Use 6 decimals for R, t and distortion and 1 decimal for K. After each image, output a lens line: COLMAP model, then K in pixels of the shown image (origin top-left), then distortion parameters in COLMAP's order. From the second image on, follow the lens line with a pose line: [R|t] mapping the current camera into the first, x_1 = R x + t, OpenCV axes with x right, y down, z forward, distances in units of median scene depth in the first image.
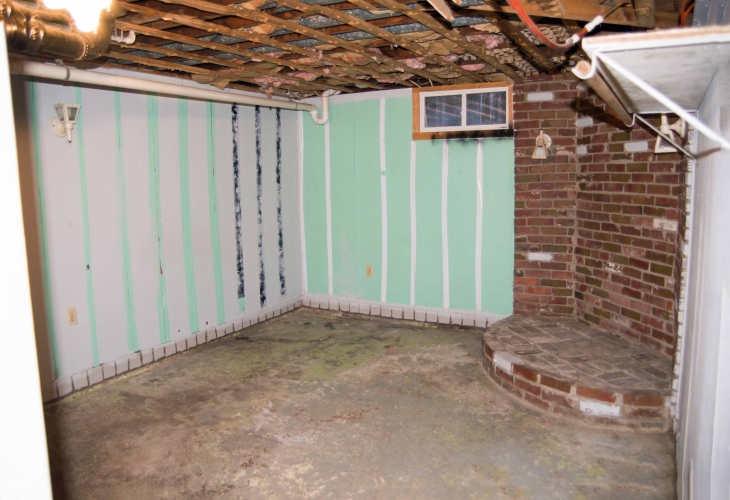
lens RADIAL K [[606.7, 0, 366.1], [0, 606.7, 250.1], [0, 0, 1]] dist [-0.094759, -0.004458]
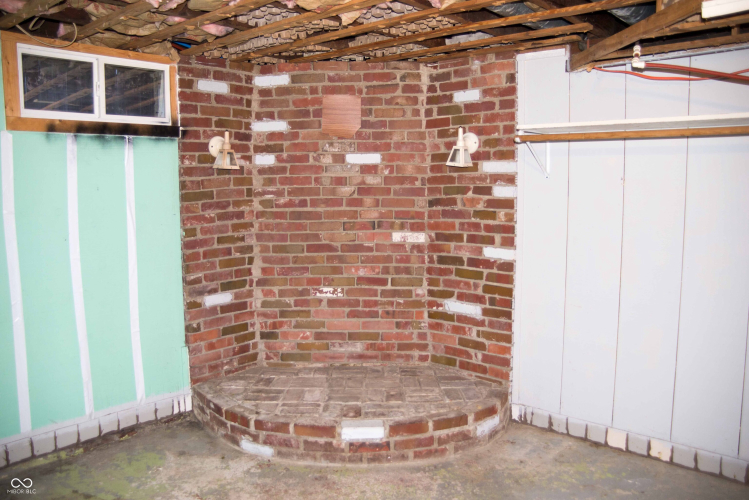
lens RADIAL K [[624.6, 0, 375.1], [0, 624.6, 249.4], [0, 0, 1]] dist [-0.111412, 0.034602]
pose [[0.214682, -0.096515, 0.971903, -0.426965], [0.126264, 0.989497, 0.070372, -0.082225], [-0.968488, 0.107608, 0.224614, 0.642309]]
